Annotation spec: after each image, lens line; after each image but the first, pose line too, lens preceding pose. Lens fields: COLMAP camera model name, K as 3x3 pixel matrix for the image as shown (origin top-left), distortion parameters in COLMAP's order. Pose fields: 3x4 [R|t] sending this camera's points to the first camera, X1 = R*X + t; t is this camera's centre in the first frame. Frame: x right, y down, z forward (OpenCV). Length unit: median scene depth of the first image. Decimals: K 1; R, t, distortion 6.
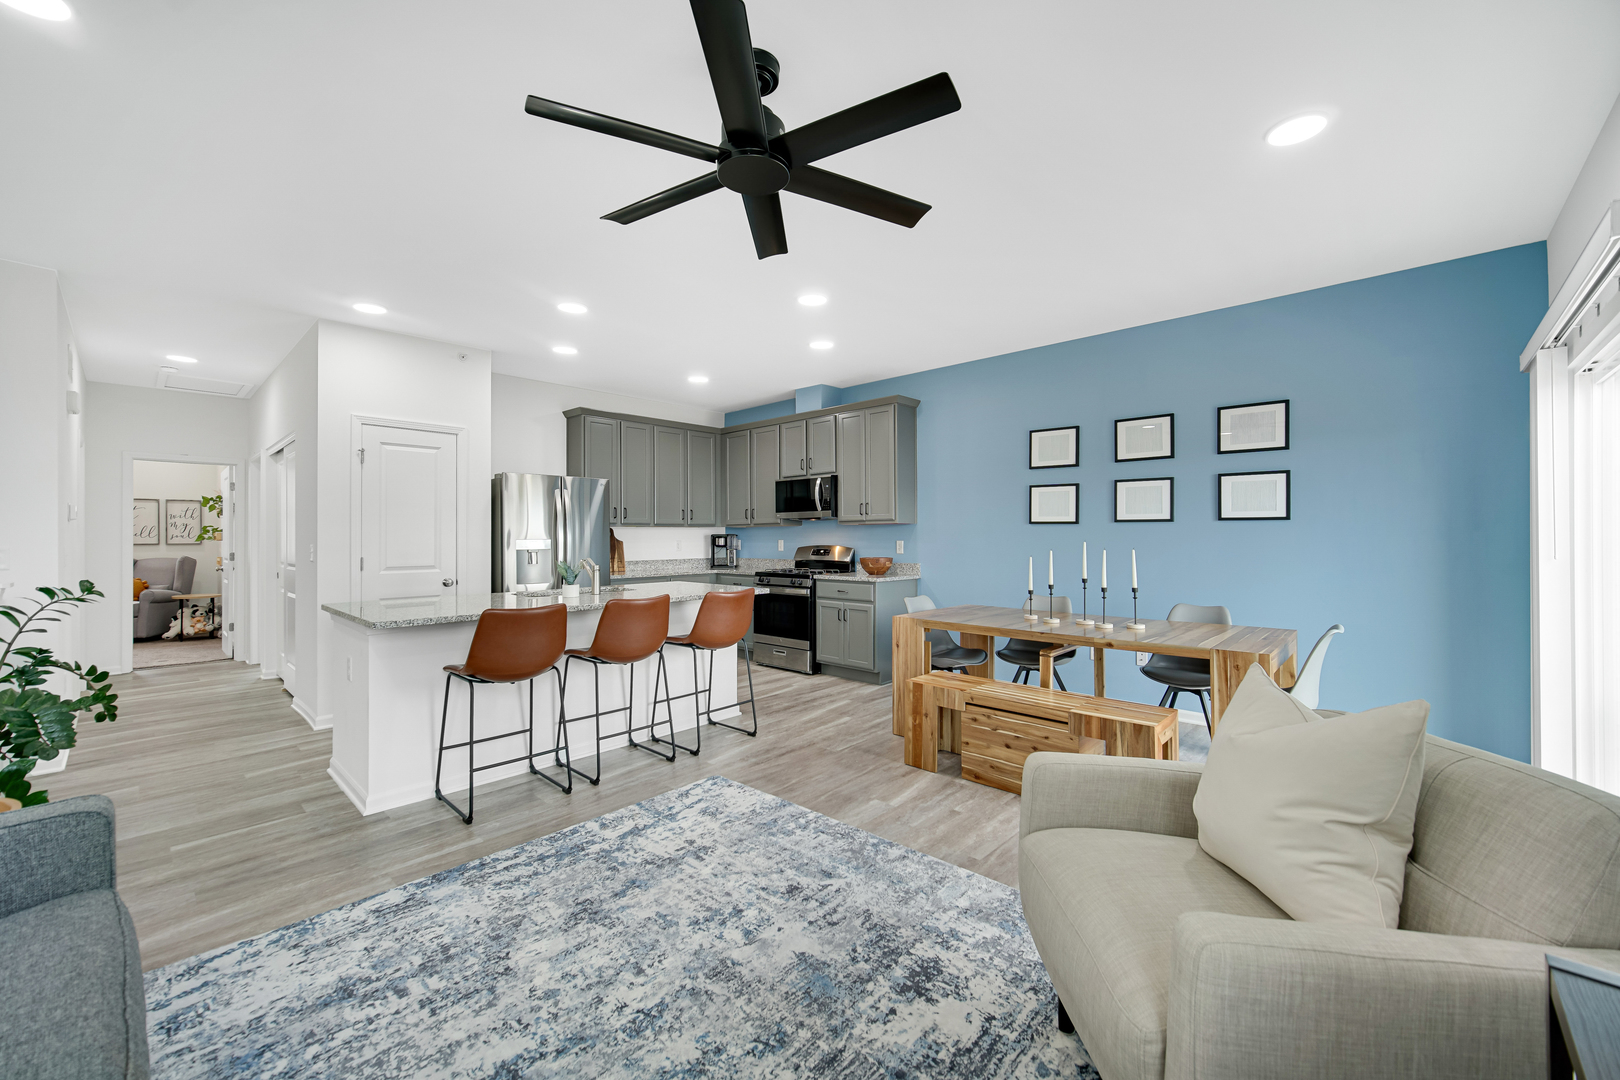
lens RADIAL K [[641.9, 0, 805.8], [0, 641.9, 533.1], [0, 0, 1]] dist [-0.000029, 0.000582]
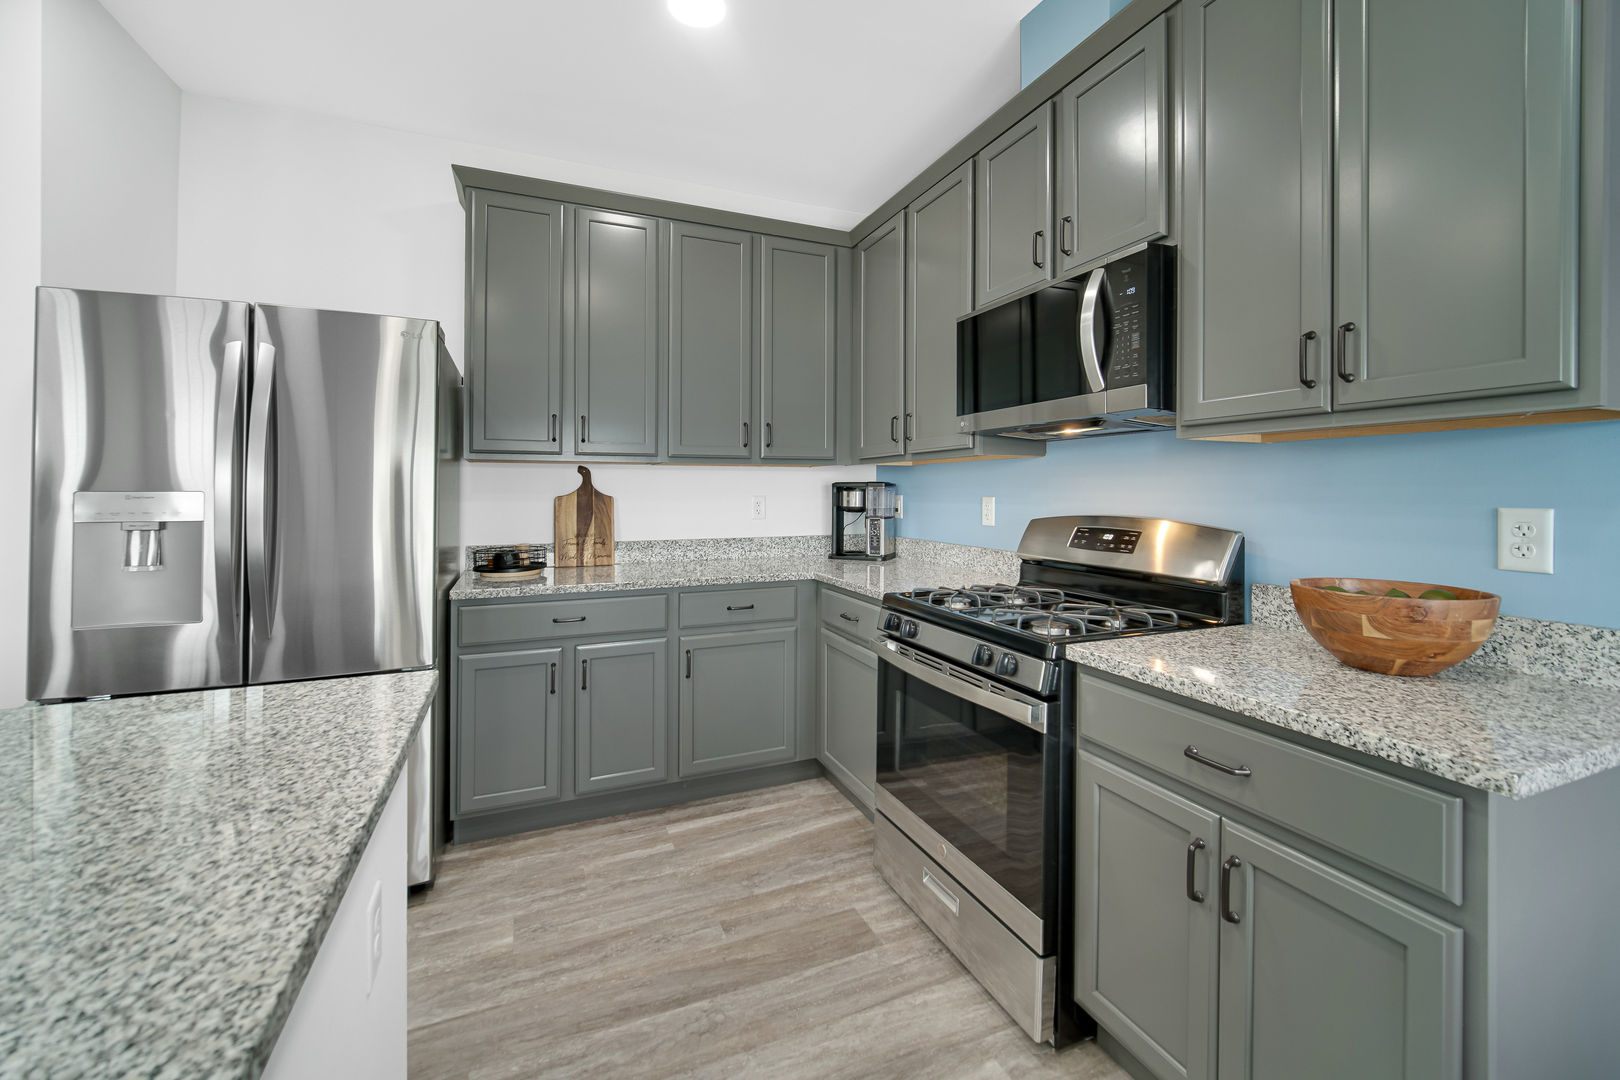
lens RADIAL K [[661.9, 0, 806.4], [0, 661.9, 491.0], [0, 0, 1]] dist [-0.001837, -0.000083]
pose [[0.916036, 0.006199, -0.401048, 0.052770], [-0.003655, 0.999968, 0.007107, 0.013923], [0.401079, -0.005044, 0.916030, 1.728297]]
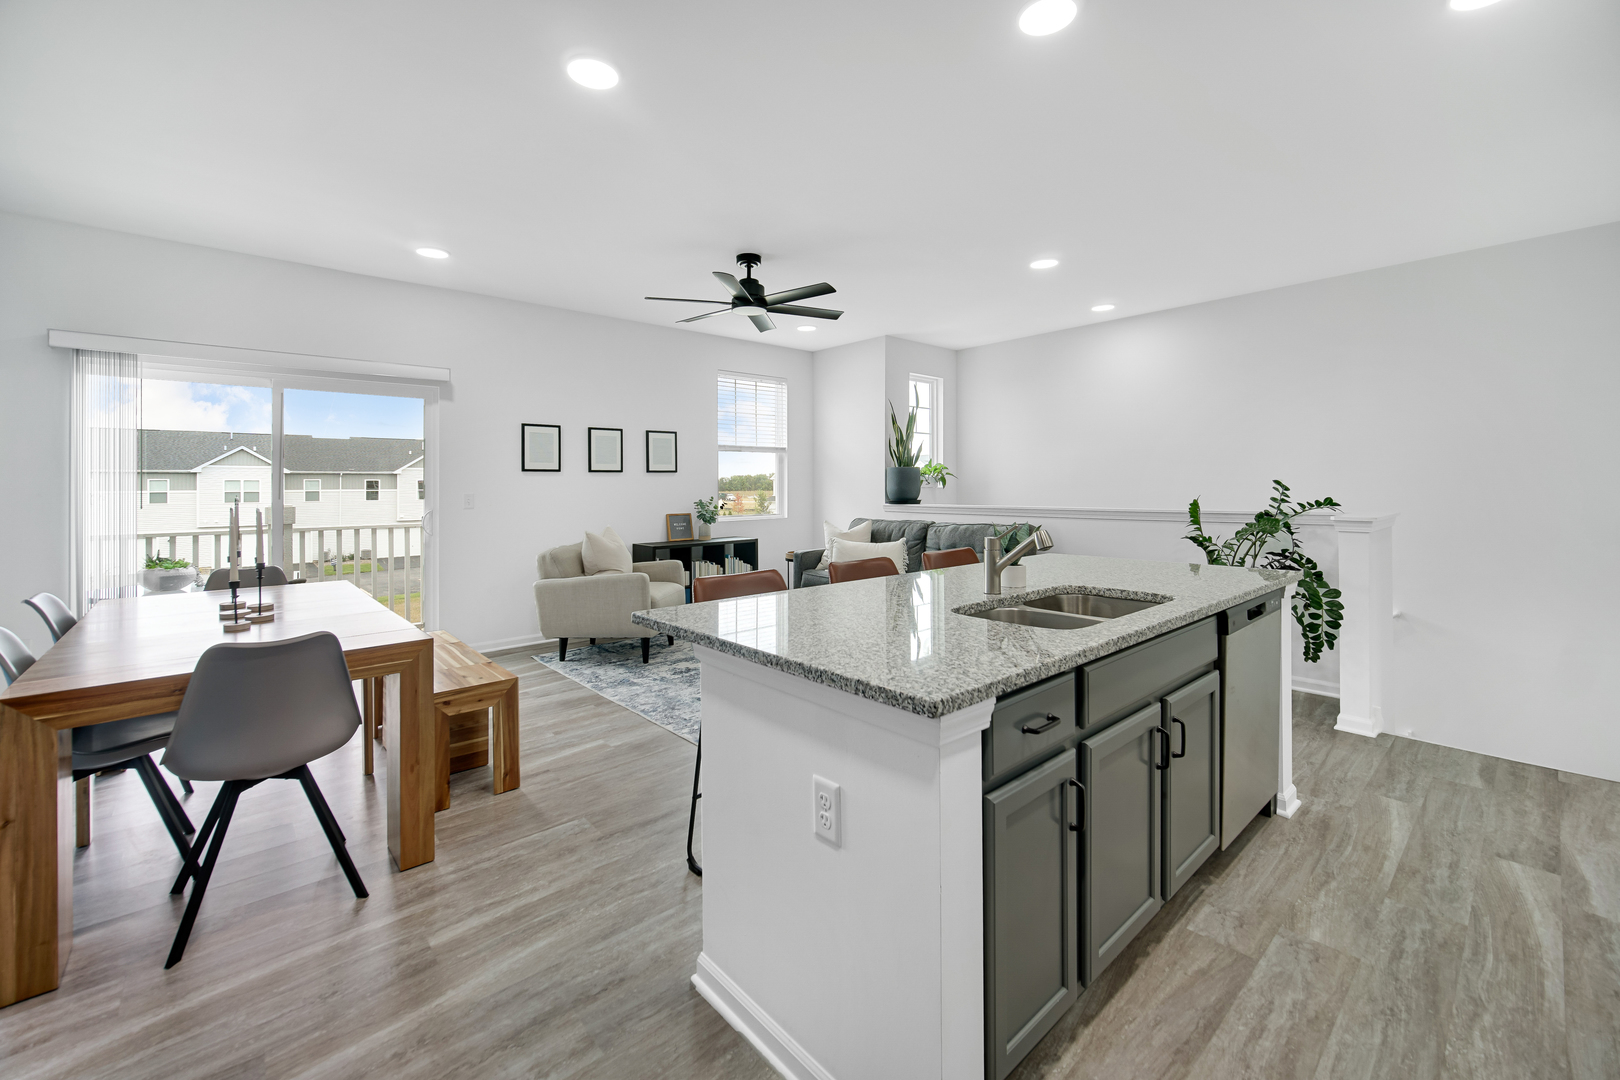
lens RADIAL K [[670.1, 0, 814.4], [0, 670.1, 505.7], [0, 0, 1]] dist [0.001380, 0.000561]
pose [[-0.996432, 0.012485, 0.083472, -0.378532], [0.014939, 0.999473, 0.028835, 0.010167], [-0.083068, 0.029979, -0.996093, 2.506936]]
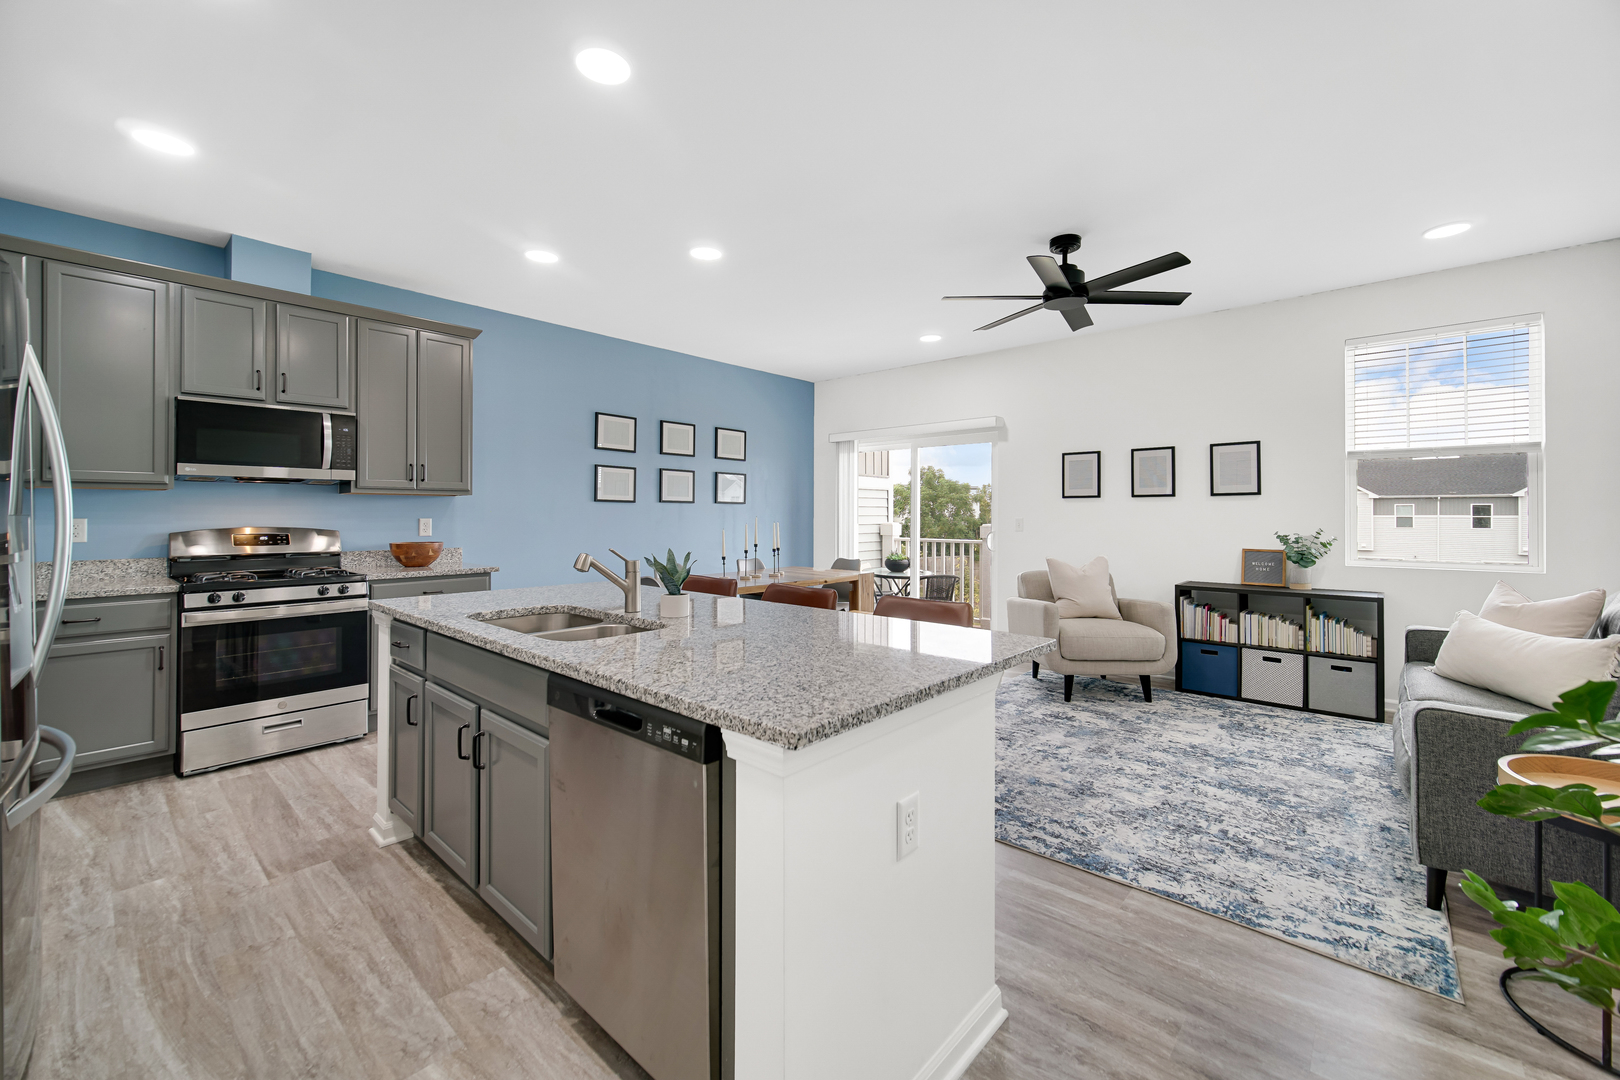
lens RADIAL K [[652.5, 0, 803.7], [0, 652.5, 513.5], [0, 0, 1]] dist [-0.001871, -0.000528]
pose [[-0.019934, 0.004722, 0.999790, -1.468844], [-0.005415, 0.999974, -0.004831, 0.018234], [-0.999787, -0.005510, -0.019907, 1.403068]]
